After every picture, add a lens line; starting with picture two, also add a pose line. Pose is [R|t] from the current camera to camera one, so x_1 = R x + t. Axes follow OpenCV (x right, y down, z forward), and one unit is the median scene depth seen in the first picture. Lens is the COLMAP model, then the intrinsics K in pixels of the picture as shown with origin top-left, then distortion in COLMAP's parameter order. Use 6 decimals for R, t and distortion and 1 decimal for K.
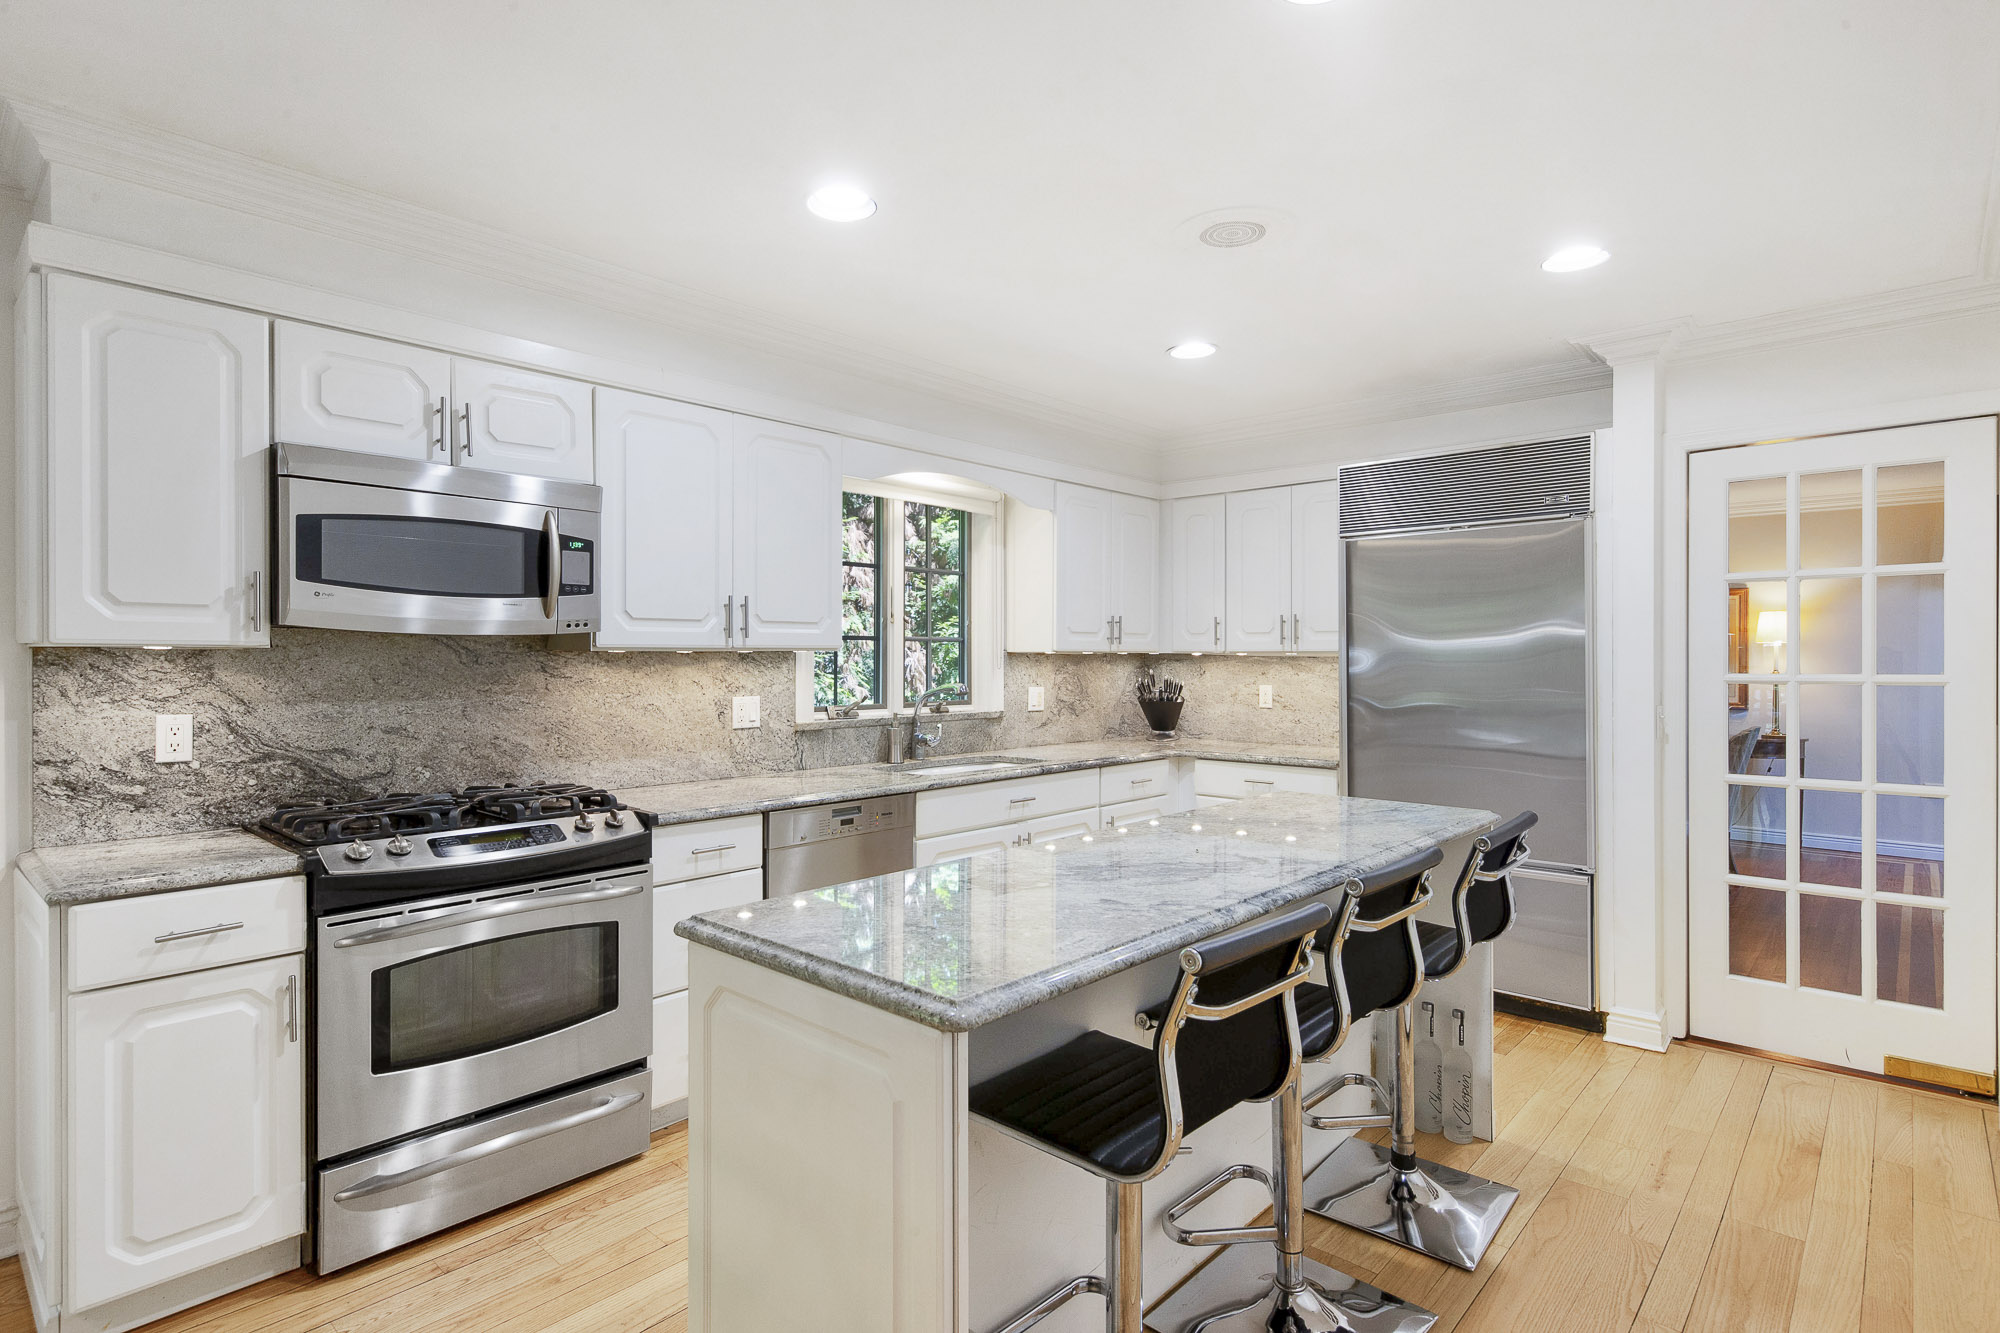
lens RADIAL K [[1003.1, 0, 999.5], [0, 1003.1, 669.4], [0, 0, 1]] dist [-0.003457, 0.000291]
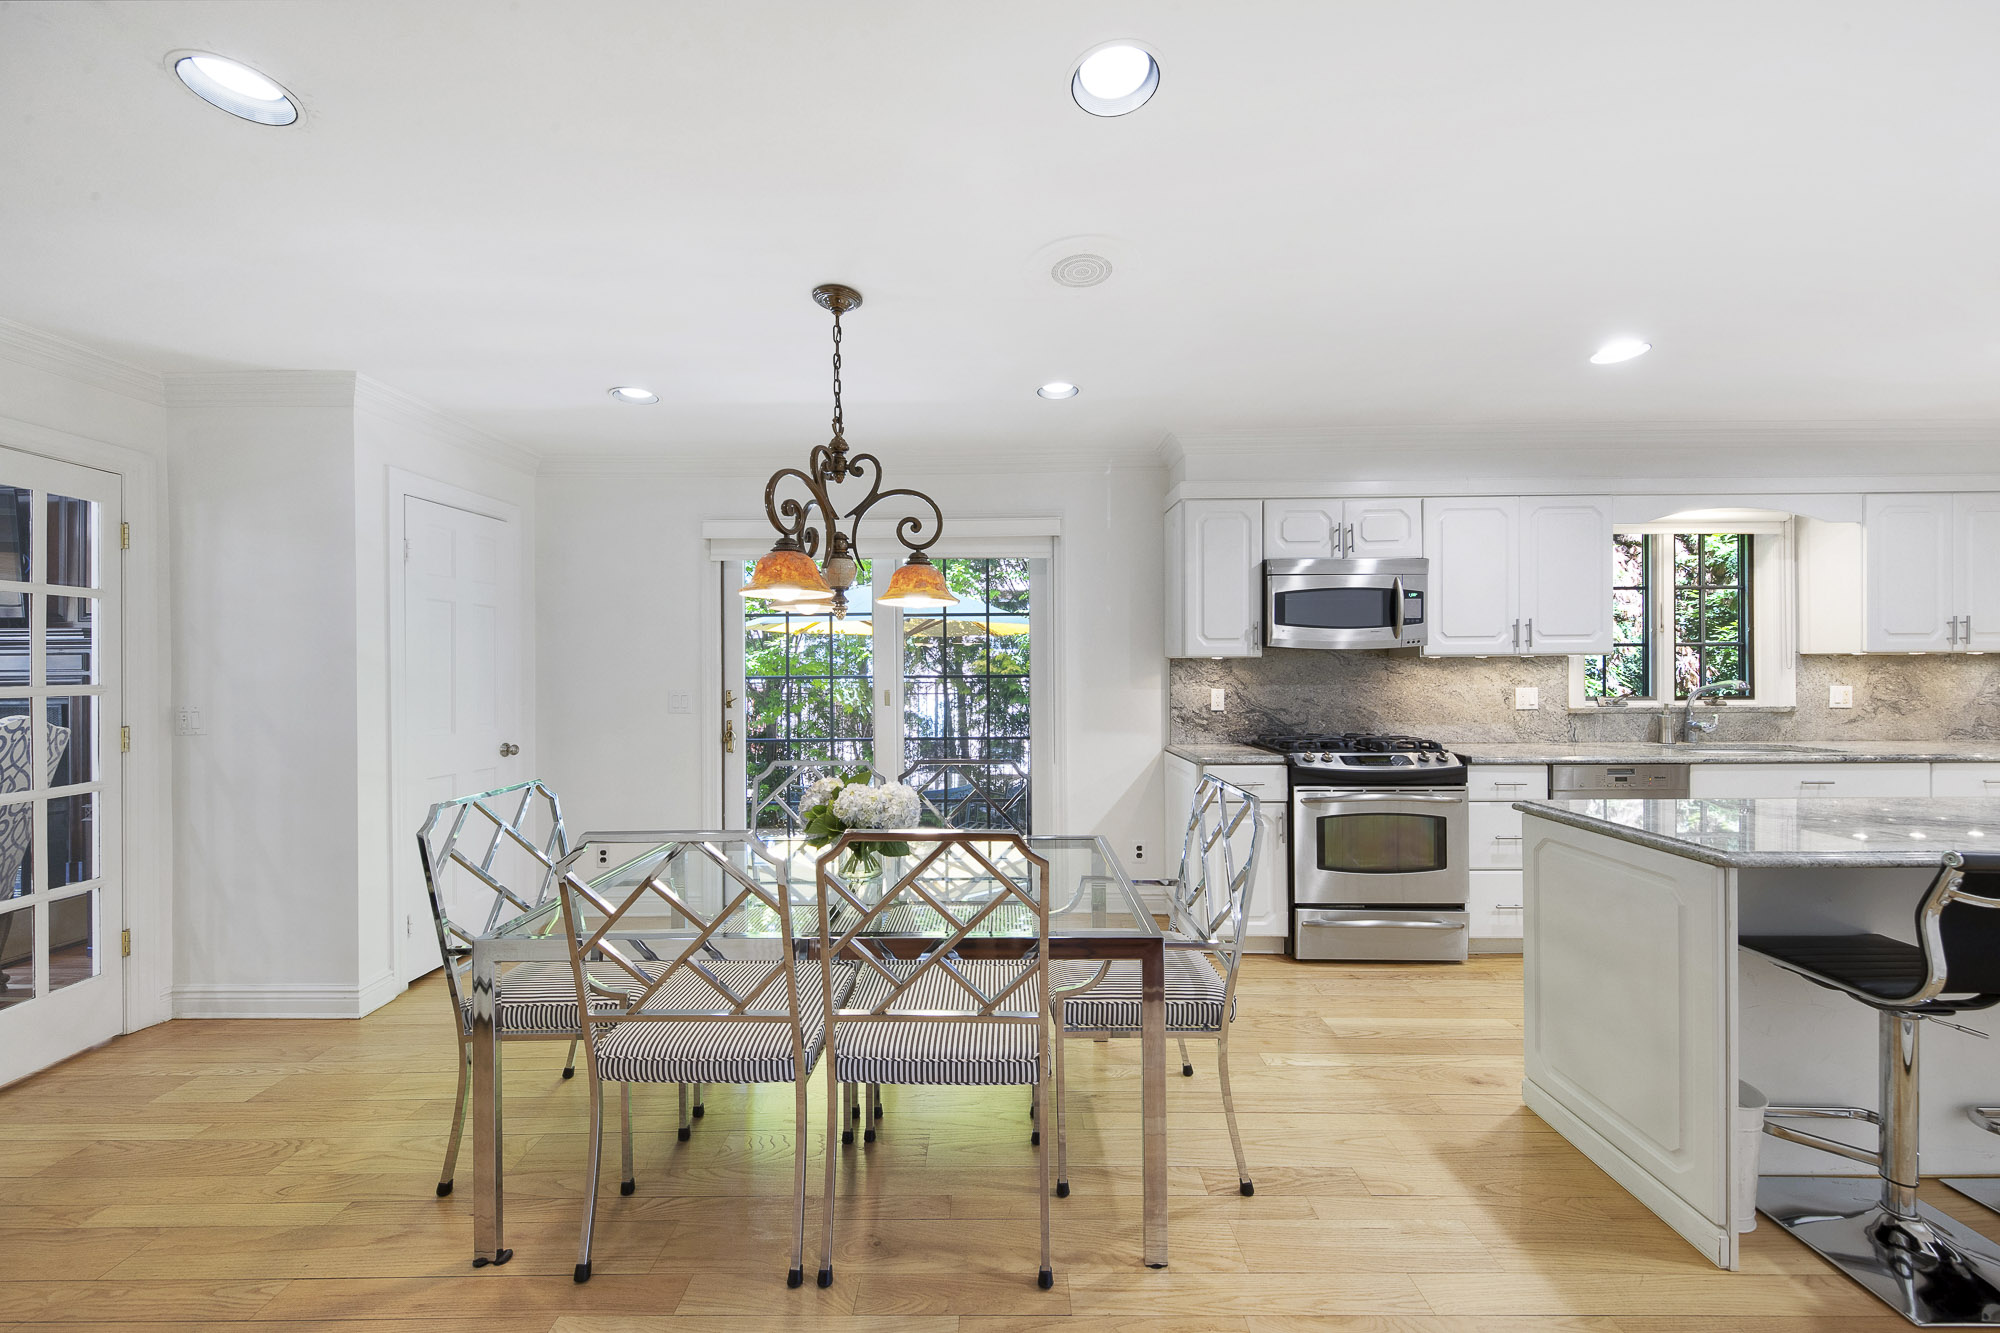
lens RADIAL K [[727.6, 0, 985.3], [0, 727.6, 665.8], [0, 0, 1]] dist [-0.001103, -0.000740]
pose [[0.660369, -0.005471, -0.750921, 0.025383], [-0.002541, 0.999951, -0.009521, 0.010089], [0.750937, 0.008195, 0.660323, -0.370018]]
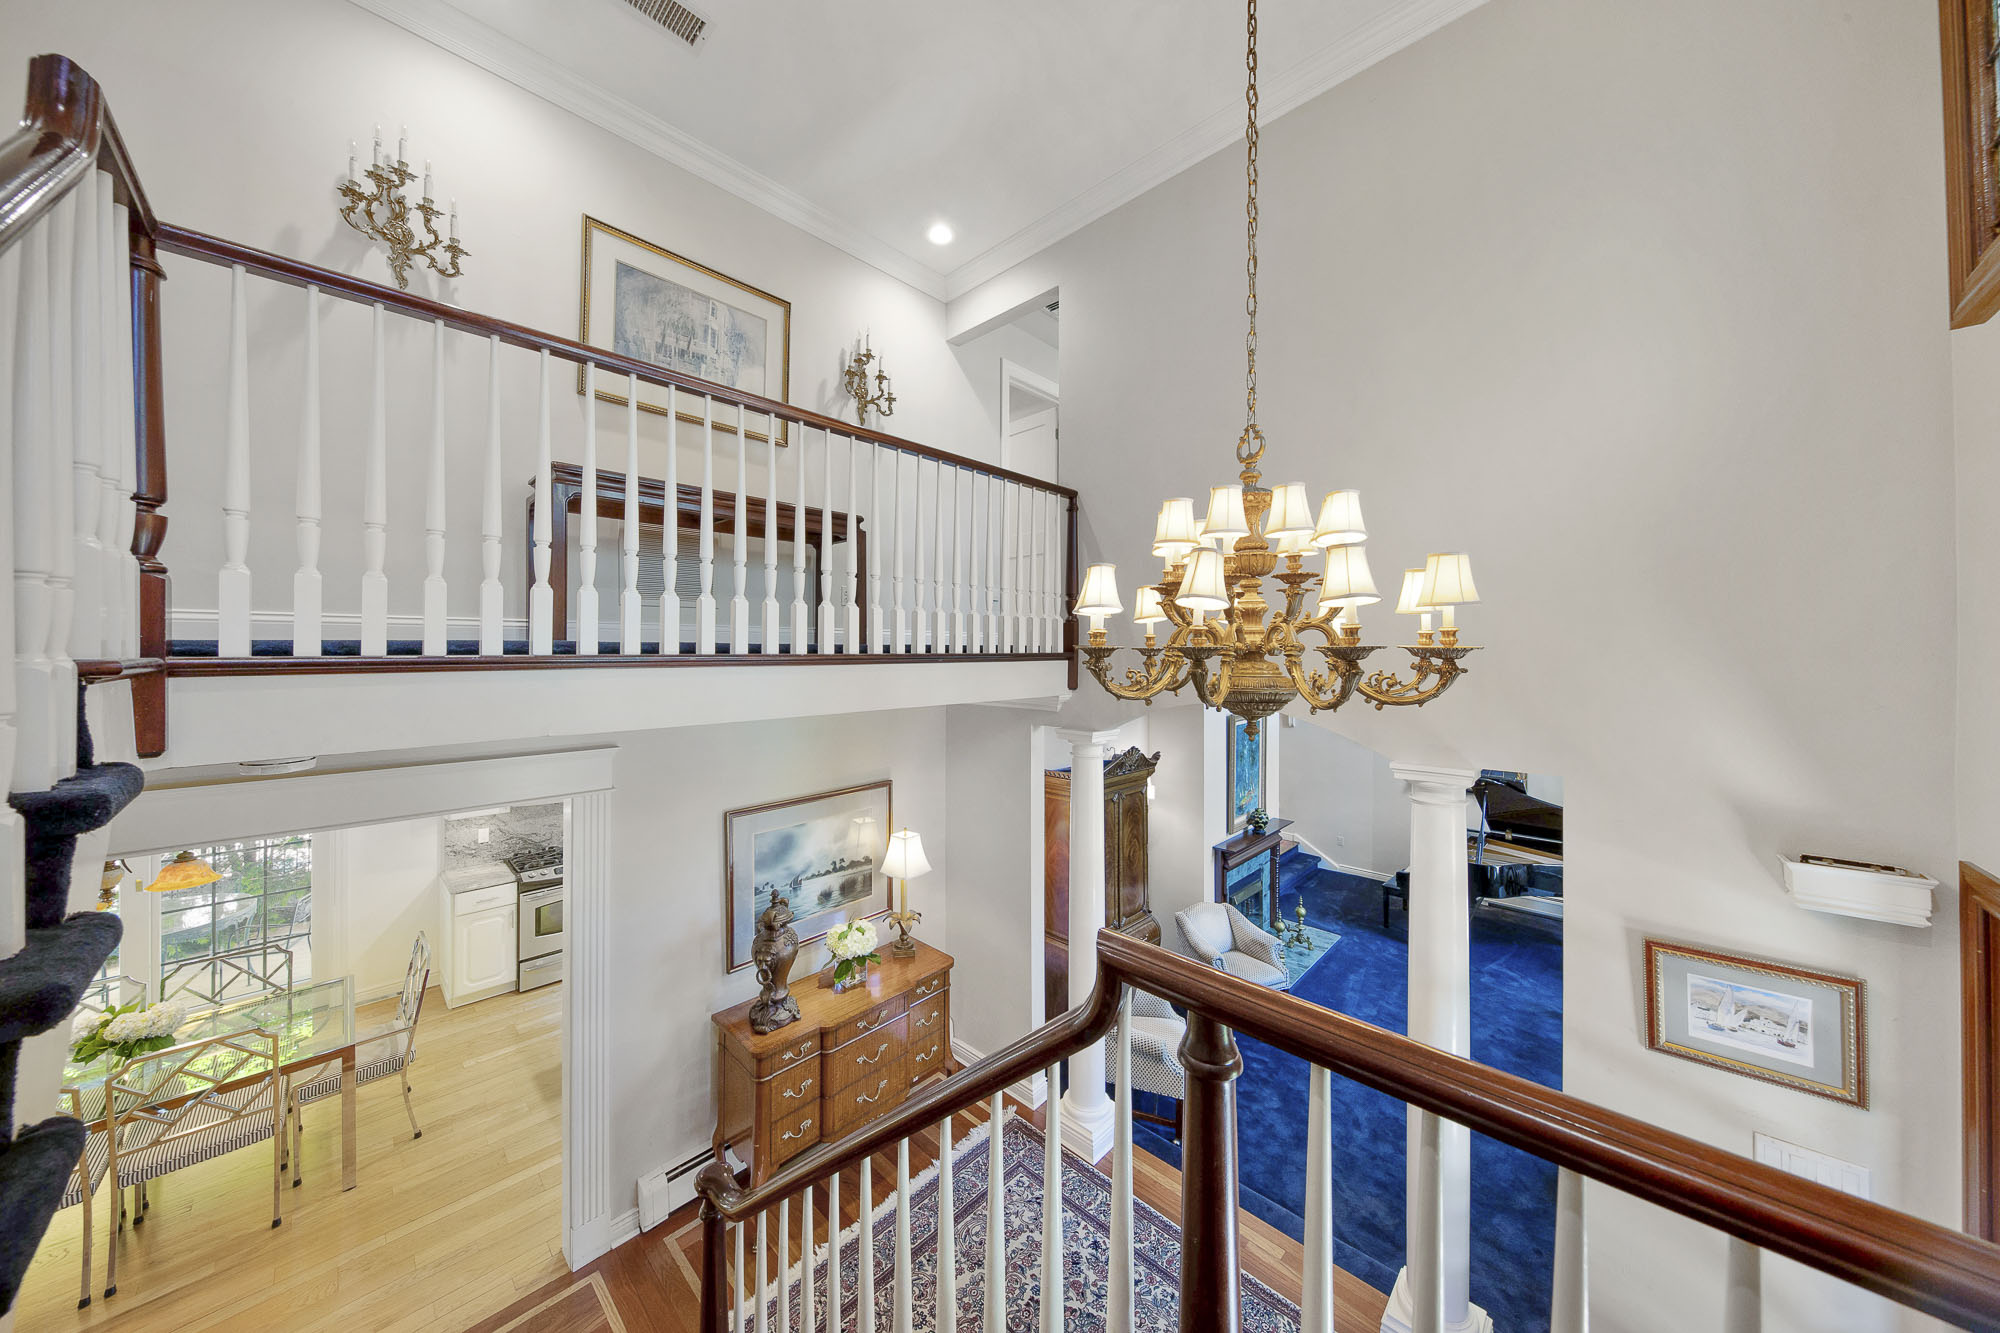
lens RADIAL K [[644.2, 0, 995.1], [0, 644.2, 655.8], [0, 0, 1]] dist [-0.009370, 0.000170]
pose [[0.999436, 0.011618, -0.031522, 0.858101], [-0.011847, 0.999905, -0.007088, -0.480893], [0.031436, 0.007457, 0.999478, -0.989663]]
